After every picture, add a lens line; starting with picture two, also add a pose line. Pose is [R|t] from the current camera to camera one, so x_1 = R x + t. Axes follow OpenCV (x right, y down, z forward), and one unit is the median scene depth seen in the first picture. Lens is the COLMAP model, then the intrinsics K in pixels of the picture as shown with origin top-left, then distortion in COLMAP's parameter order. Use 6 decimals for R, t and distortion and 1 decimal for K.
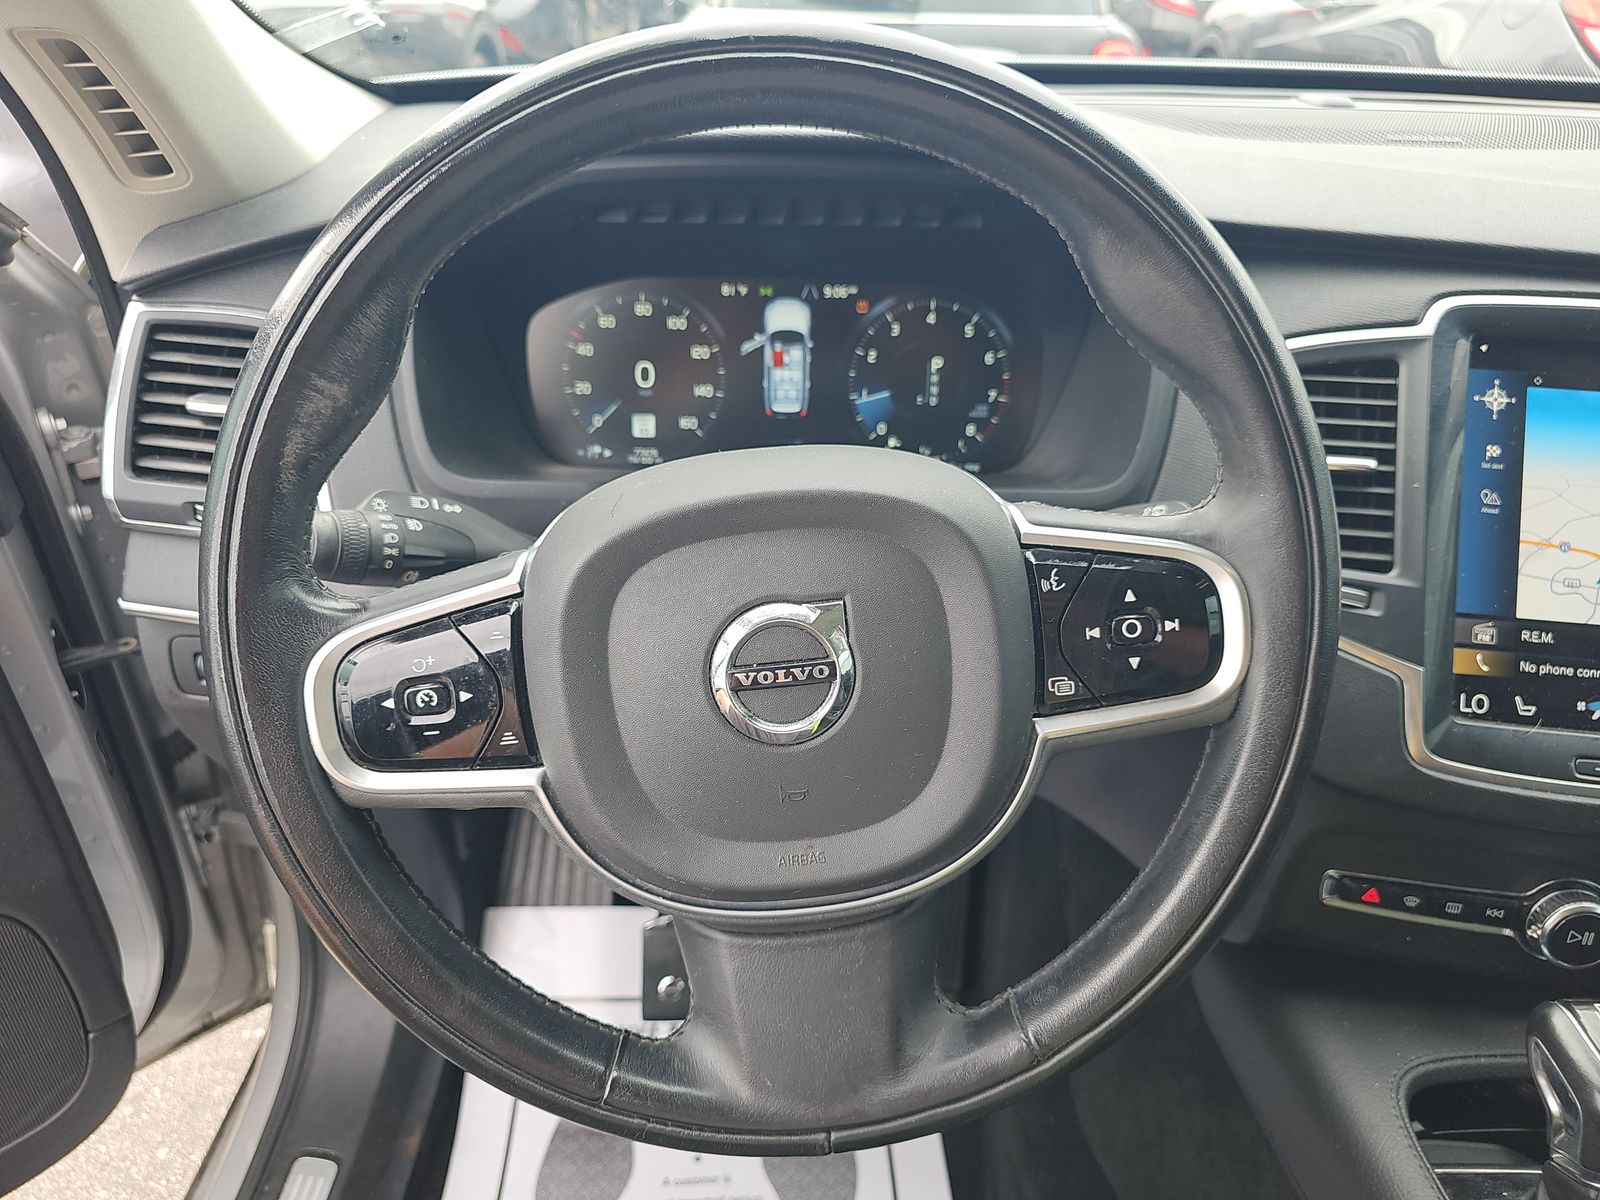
lens RADIAL K [[1099.9, 0, 810.0], [0, 1099.9, 599.2], [0, 0, 1]] dist [0.009685, -0.003018]
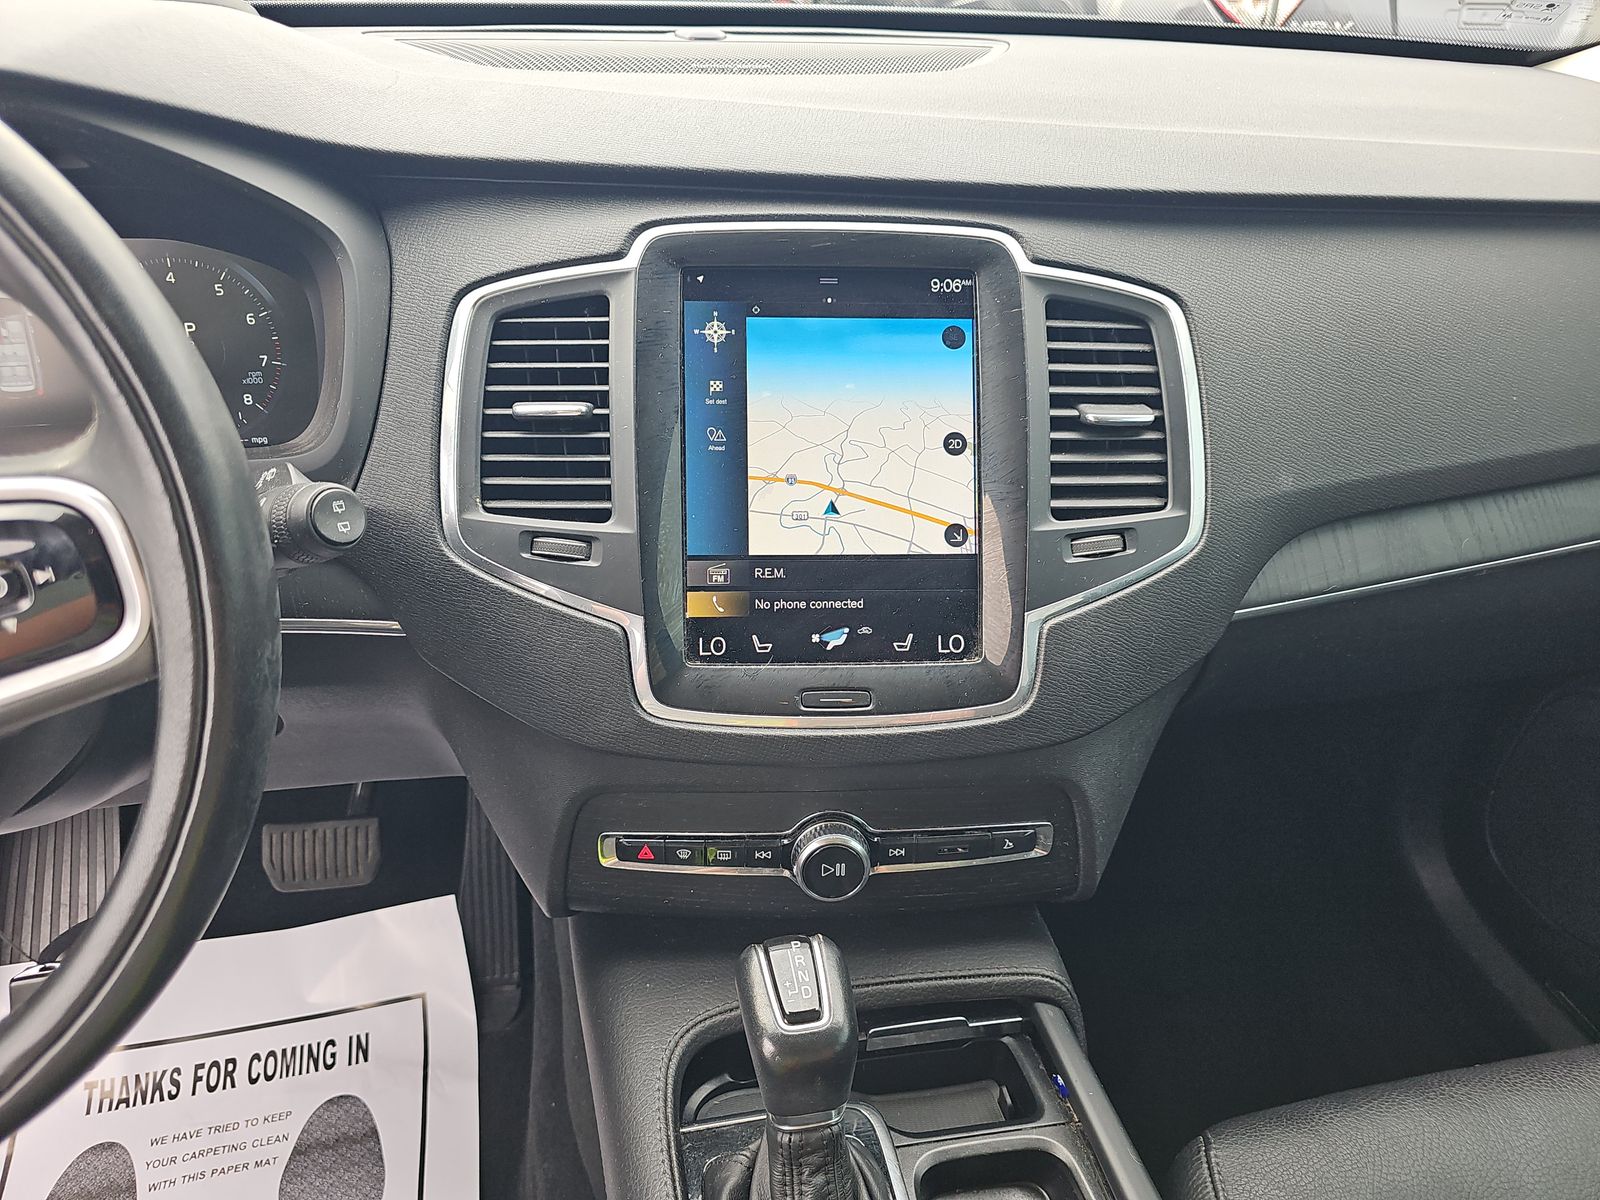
lens RADIAL K [[1071.3, 0, 800.0], [0, 1071.3, 600.0], [0, 0, 1]] dist [0.039492, -0.002359]
pose [[0.985560, -0.097795, 0.138233, 0.542606], [0.093530, 0.994927, 0.037035, 0.025140], [-0.141154, -0.023571, 0.989707, 0.050746]]
